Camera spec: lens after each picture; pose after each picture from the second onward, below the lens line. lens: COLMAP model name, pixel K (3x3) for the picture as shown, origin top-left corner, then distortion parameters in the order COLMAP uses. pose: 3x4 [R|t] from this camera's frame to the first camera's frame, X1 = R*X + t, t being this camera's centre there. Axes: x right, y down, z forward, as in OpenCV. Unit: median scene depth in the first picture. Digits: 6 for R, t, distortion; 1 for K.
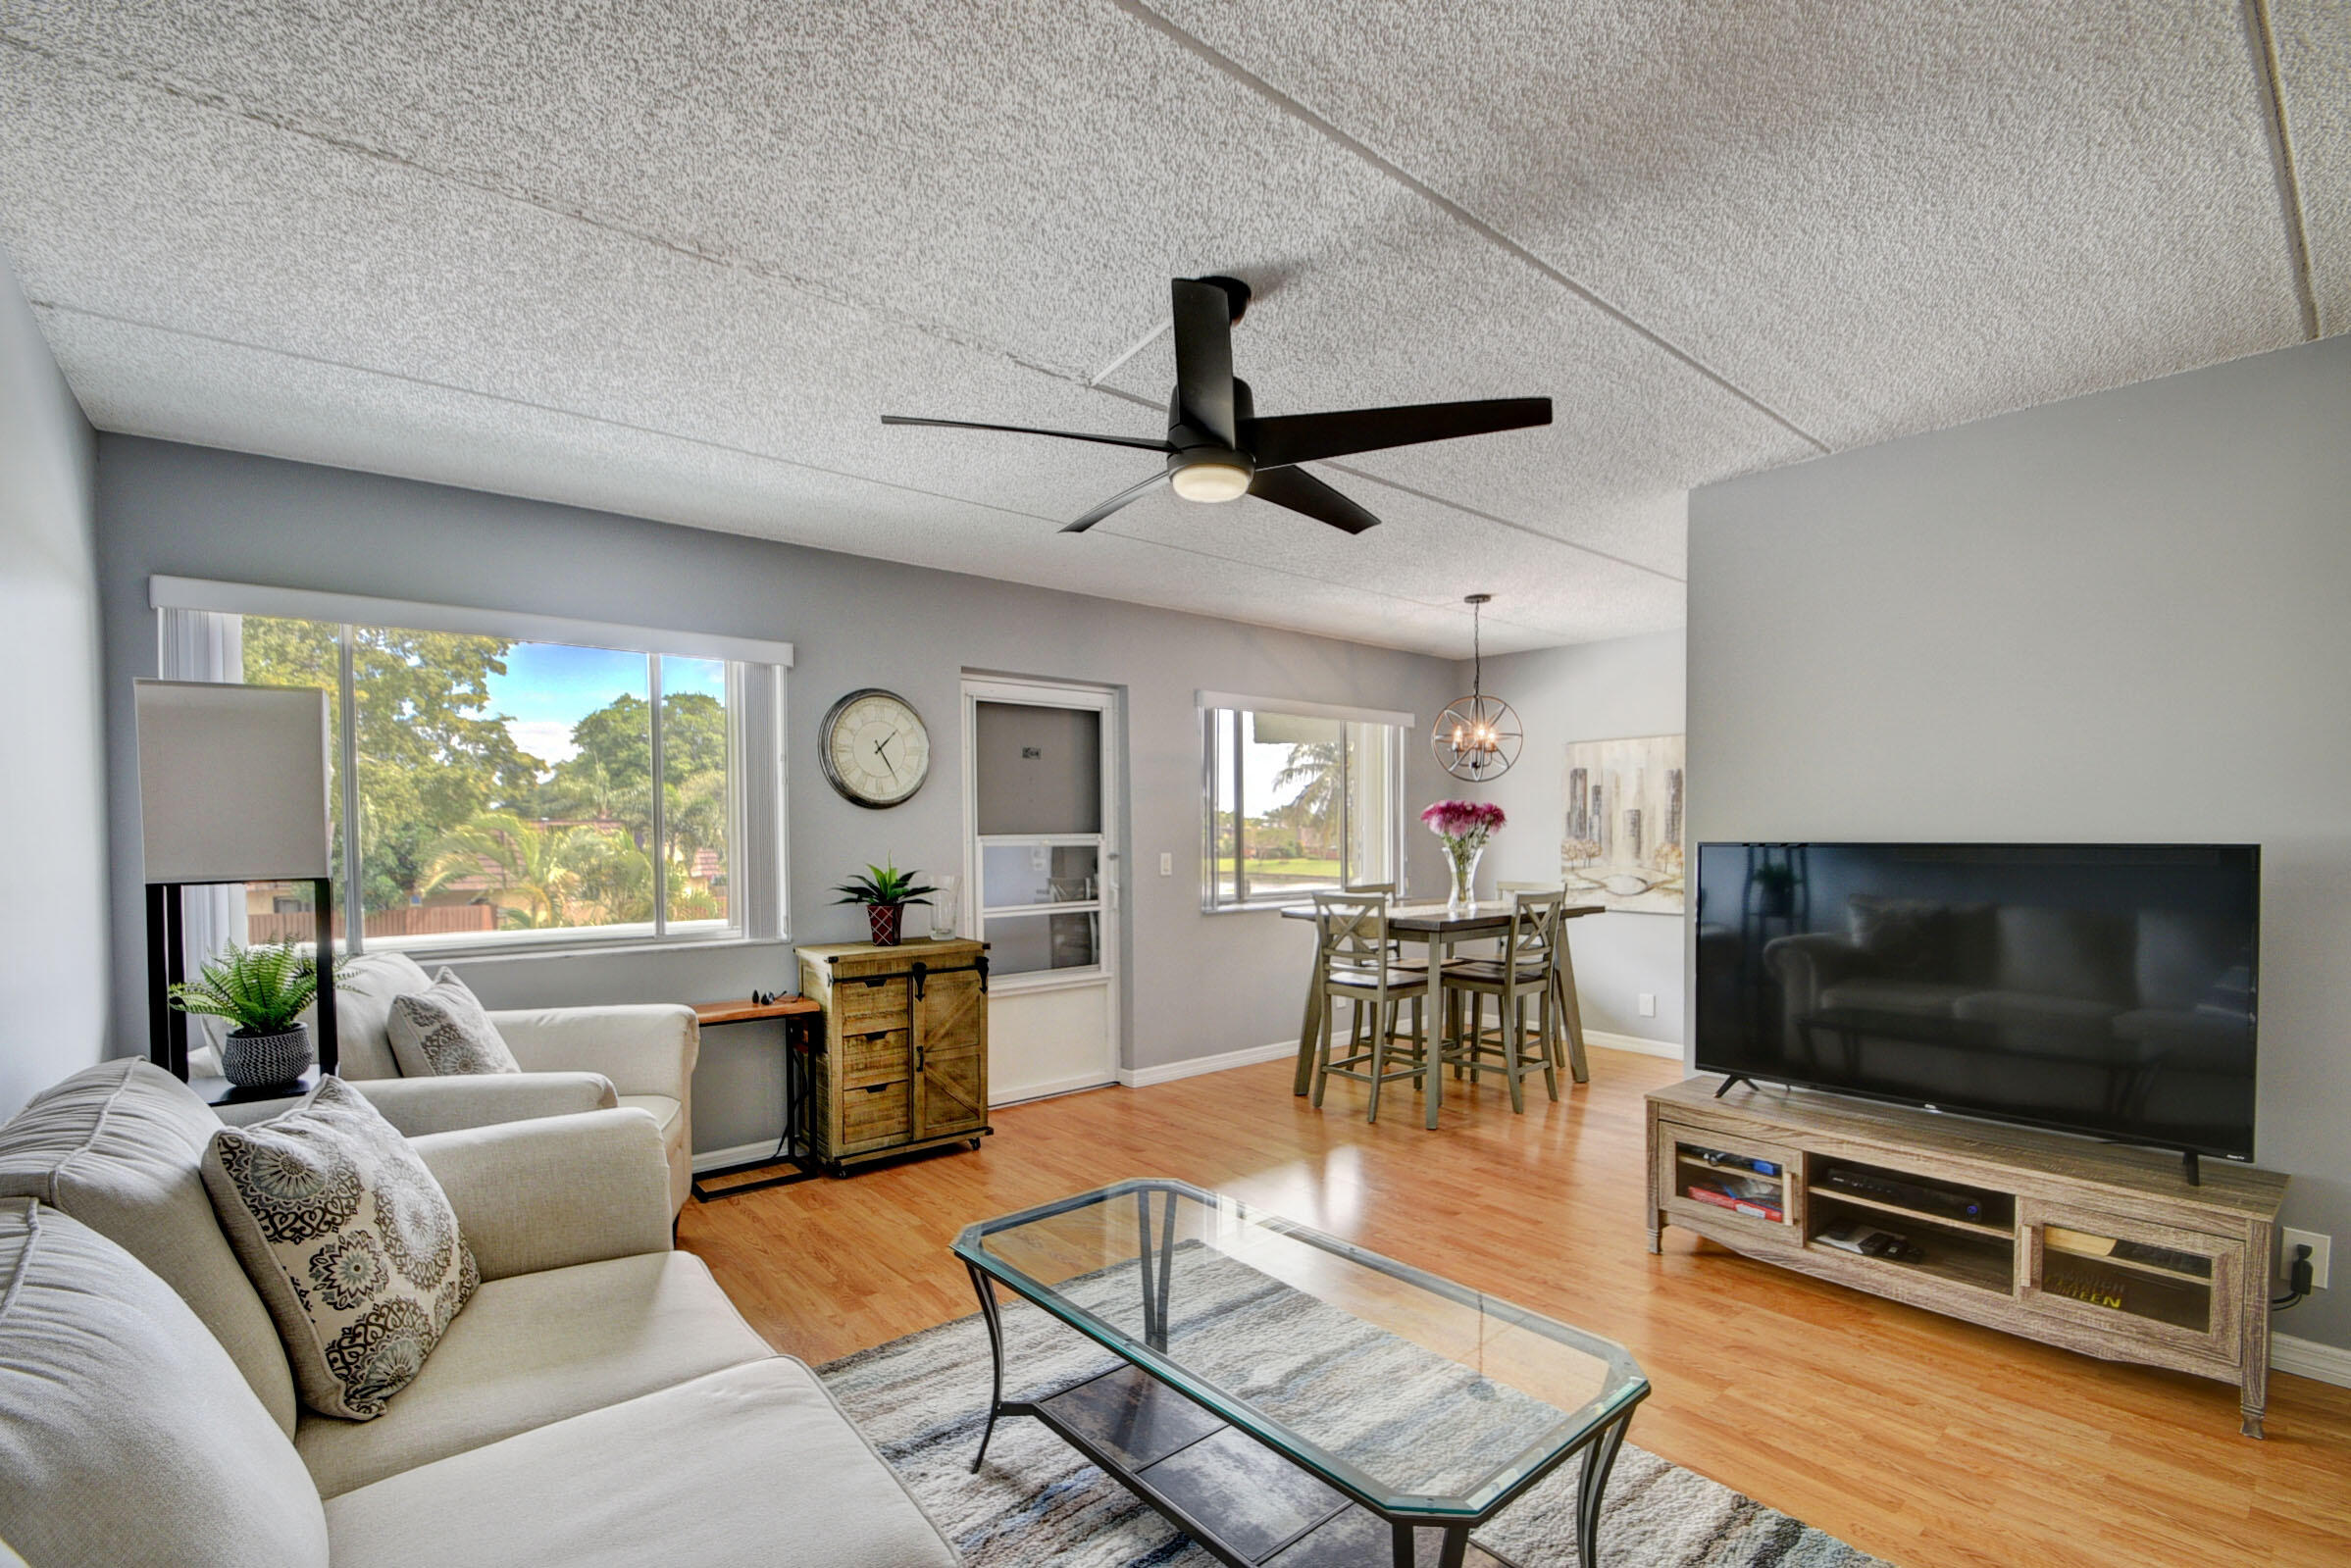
lens RADIAL K [[1042.2, 0, 1151.6], [0, 1042.2, 855.7], [0, 0, 1]] dist [-0.000198, -0.007513]
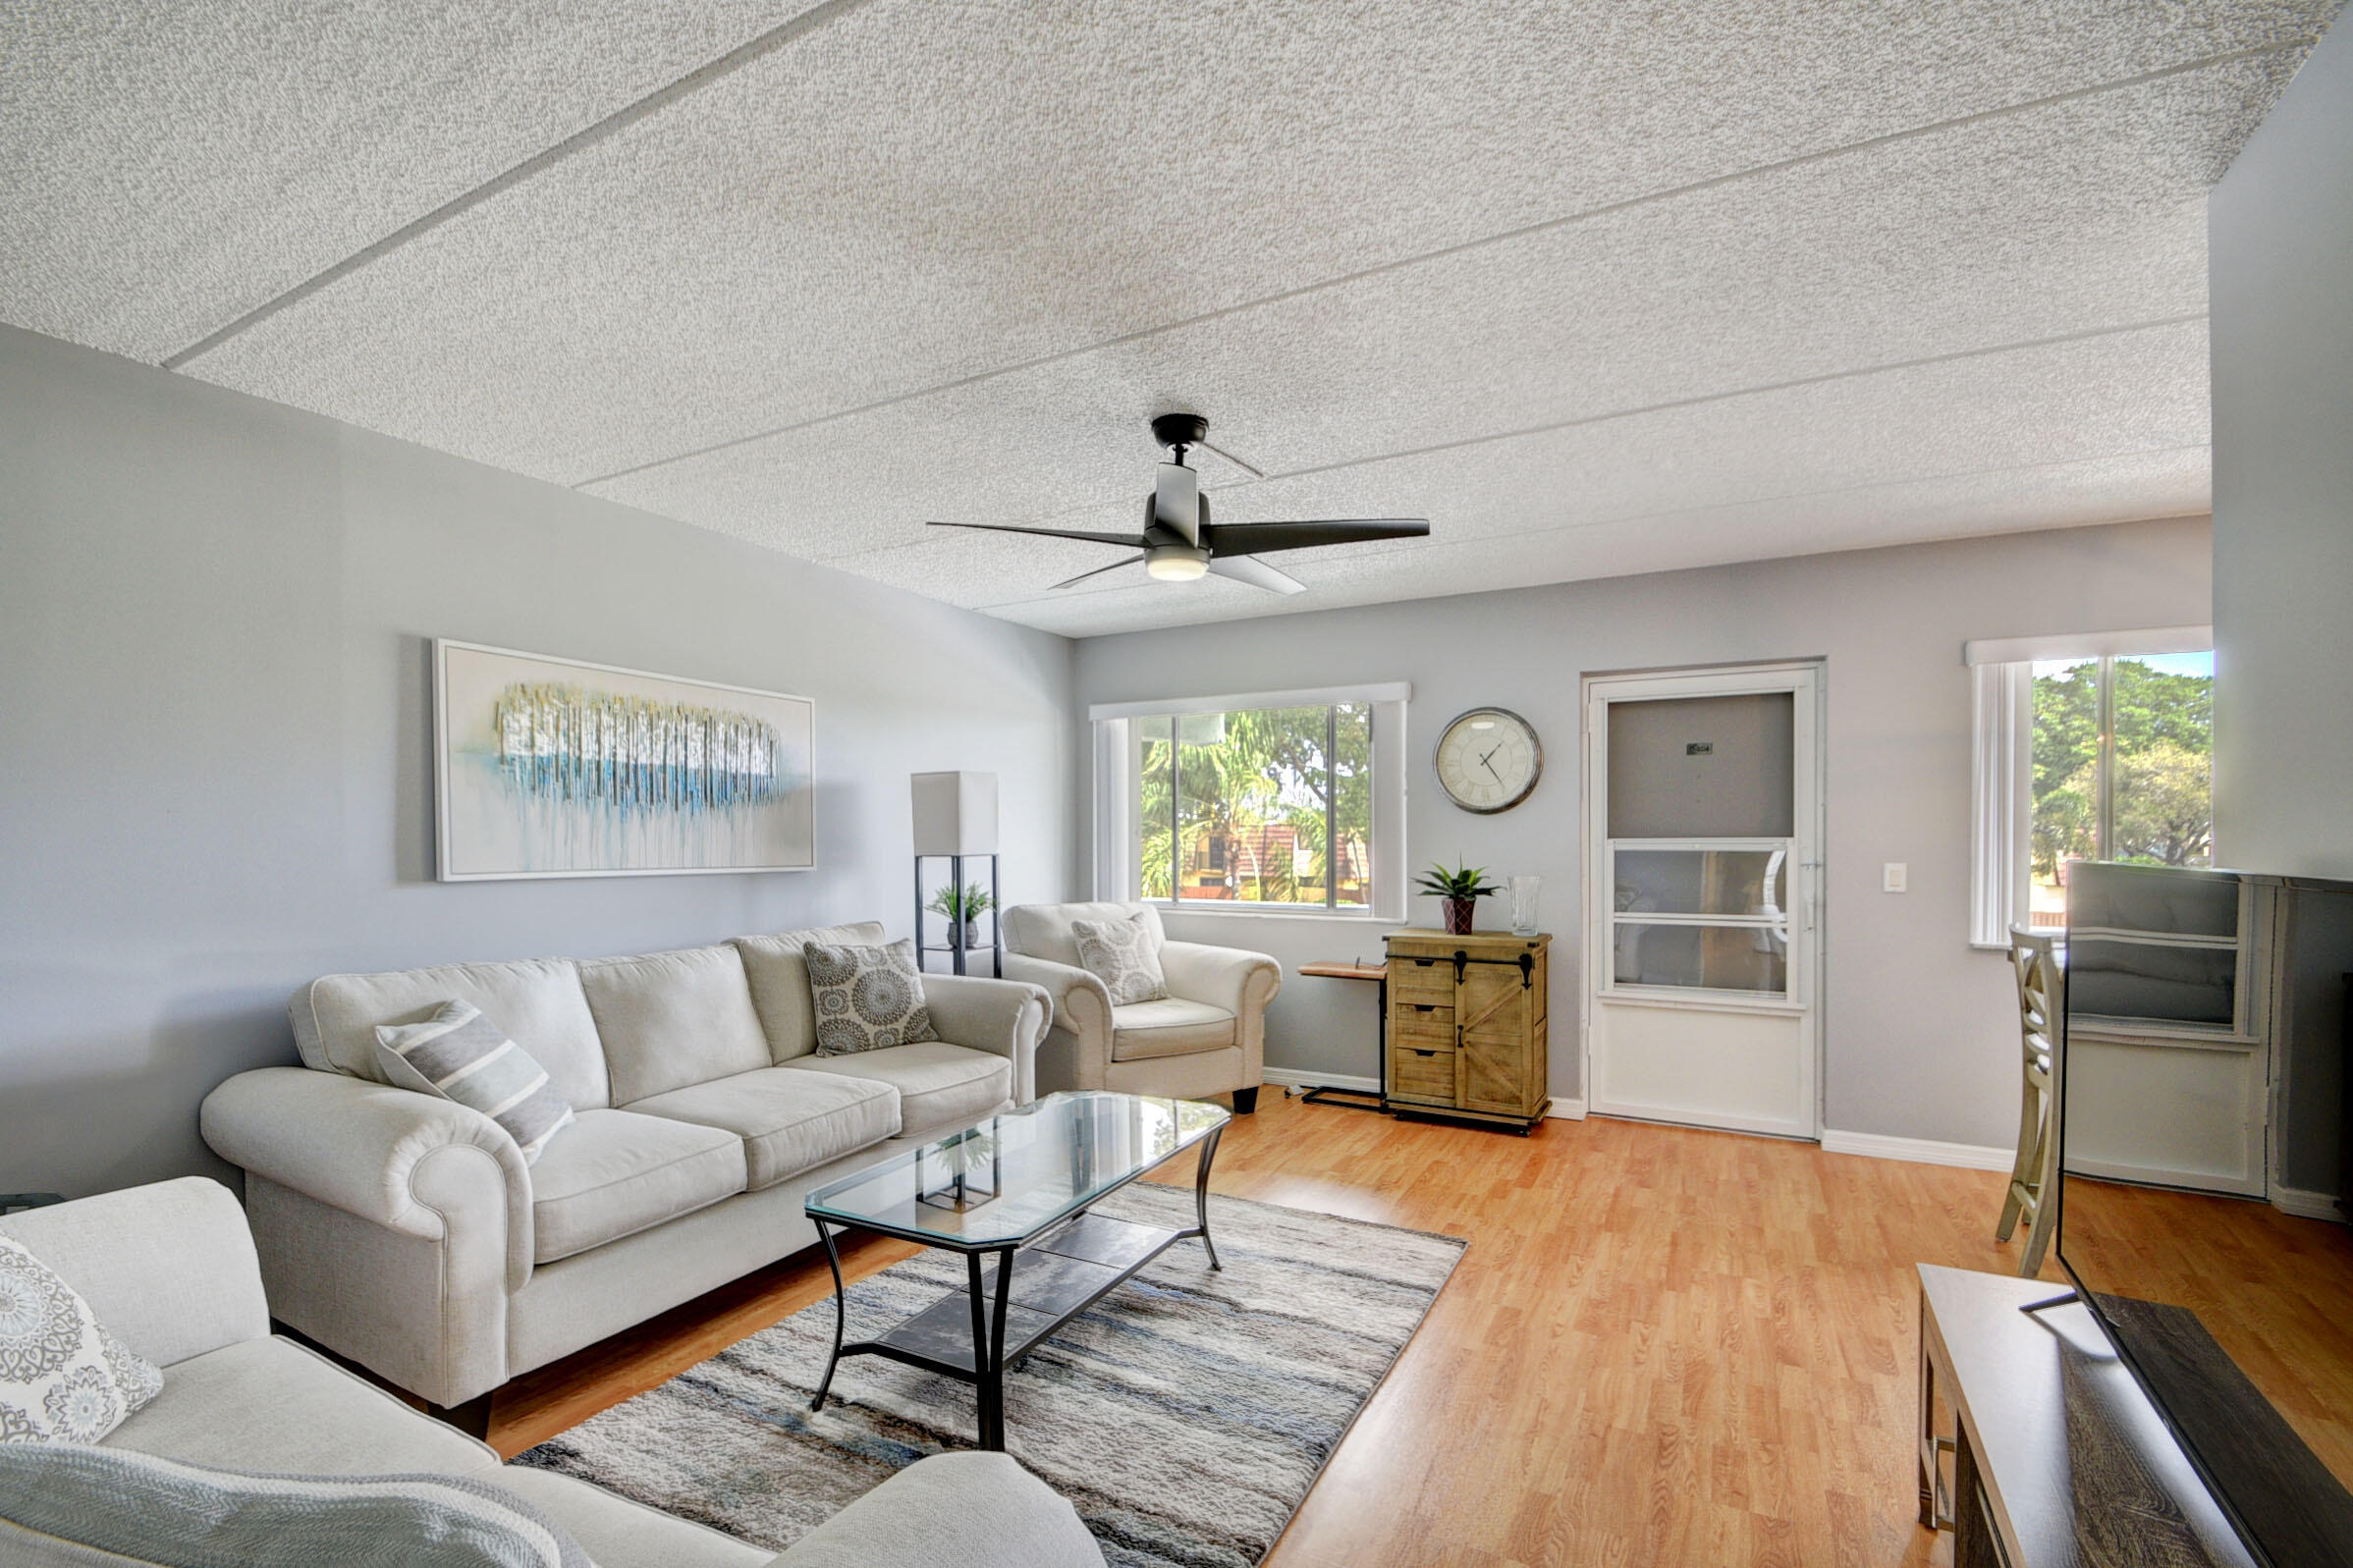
lens RADIAL K [[1043.1, 0, 1154.0], [0, 1043.1, 852.0], [0, 0, 1]] dist [-0.000198, -0.007513]
pose [[0.365600, 0.019194, -0.930574, 0.553985], [-0.021291, 0.999698, 0.012255, -0.008667], [0.930529, 0.015333, 0.365898, 0.218626]]
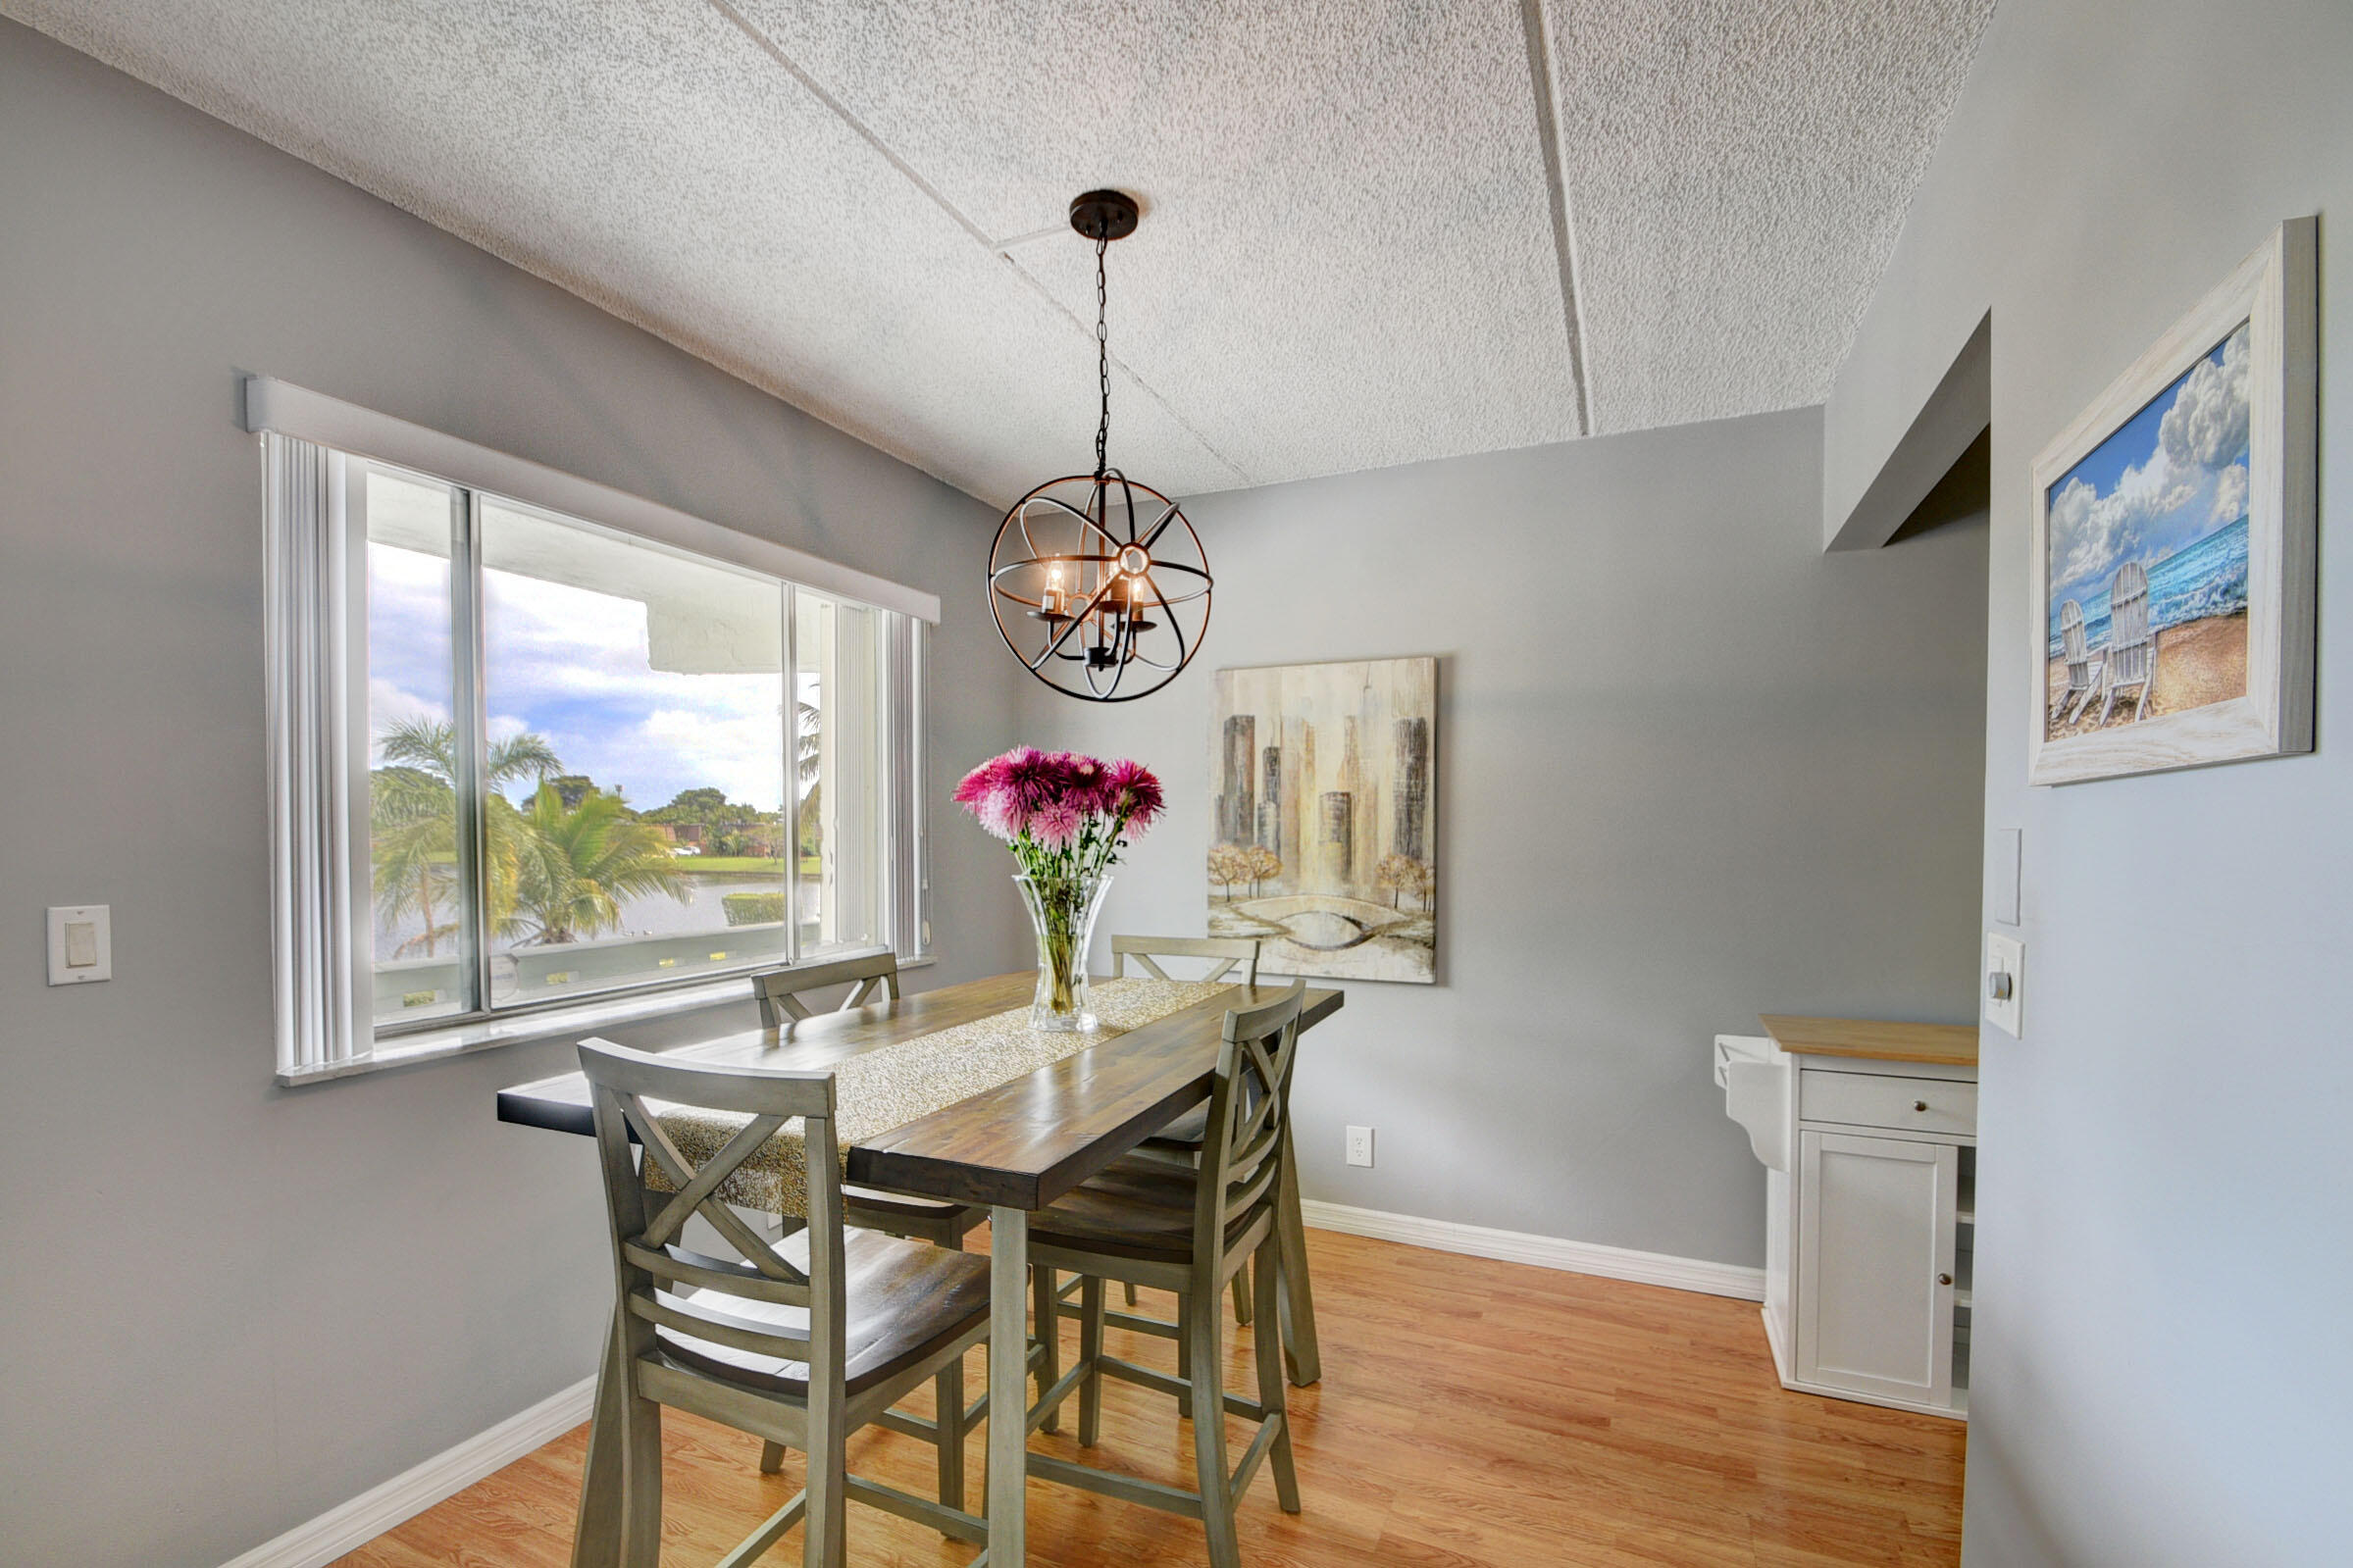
lens RADIAL K [[1043.1, 0, 1164.5], [0, 1043.1, 847.3], [0, 0, 1]] dist [-0.000198, -0.007513]
pose [[0.897537, -0.002569, 0.440931, 0.163370], [0.004924, 0.999979, -0.004197, -0.015829], [-0.440911, 0.005938, 0.897531, 0.644624]]
